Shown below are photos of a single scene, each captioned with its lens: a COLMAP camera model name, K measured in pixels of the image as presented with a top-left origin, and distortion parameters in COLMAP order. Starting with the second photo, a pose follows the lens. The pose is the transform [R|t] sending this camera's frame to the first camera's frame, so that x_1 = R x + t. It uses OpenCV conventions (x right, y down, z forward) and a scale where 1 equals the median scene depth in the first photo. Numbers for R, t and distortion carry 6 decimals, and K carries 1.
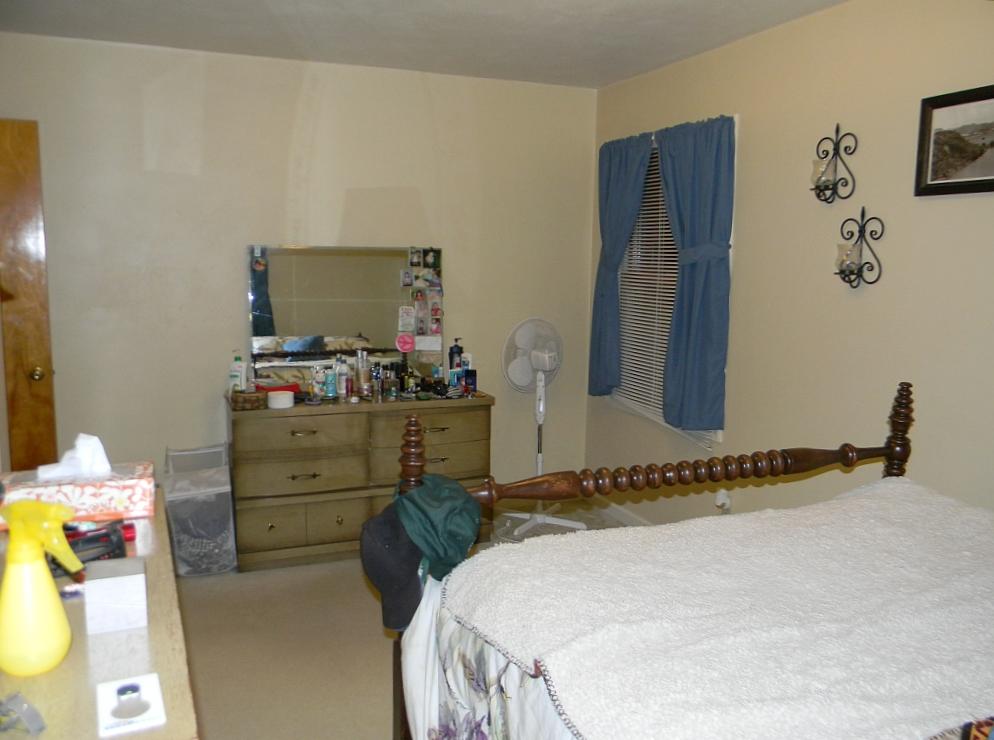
lens RADIAL K [[806.7, 0, 496.9], [0, 806.7, 369.2], [0, 0, 1]] dist [-0.006209, -0.004672]
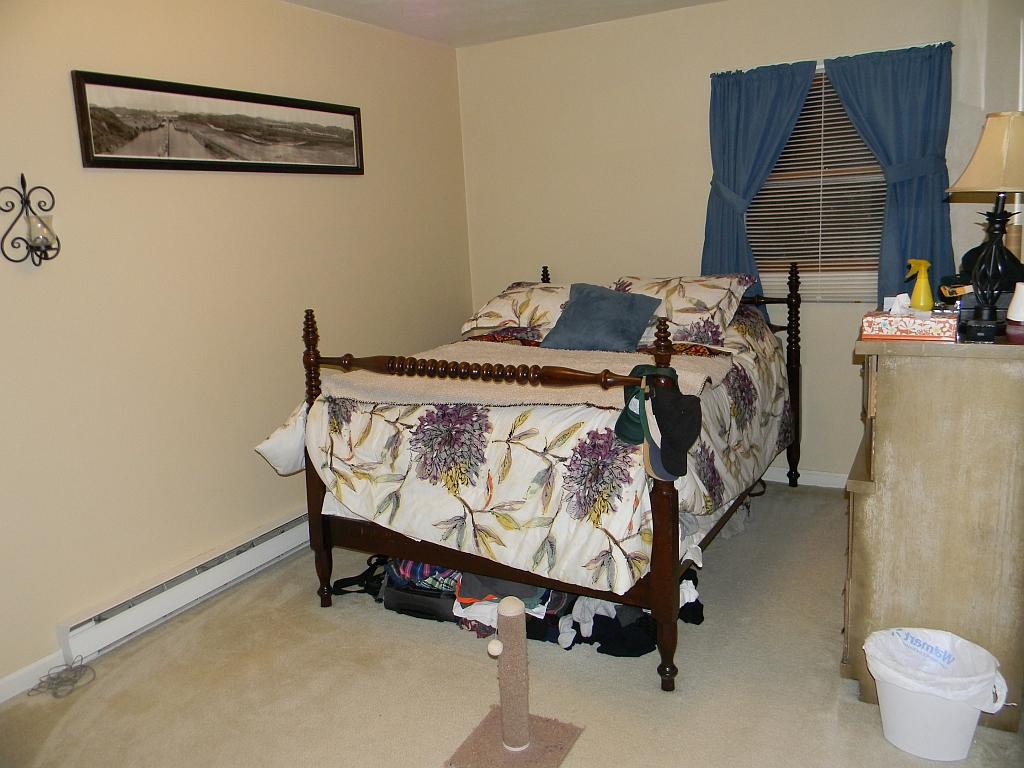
lens RADIAL K [[831.0, 0, 511.2], [0, 831.0, 383.1], [0, 0, 1]] dist [-0.006209, -0.004672]
pose [[-0.610805, -0.141701, 0.778998, -0.688830], [0.154391, 0.943655, 0.292709, -0.188962], [-0.776583, 0.299058, -0.554512, 1.296717]]
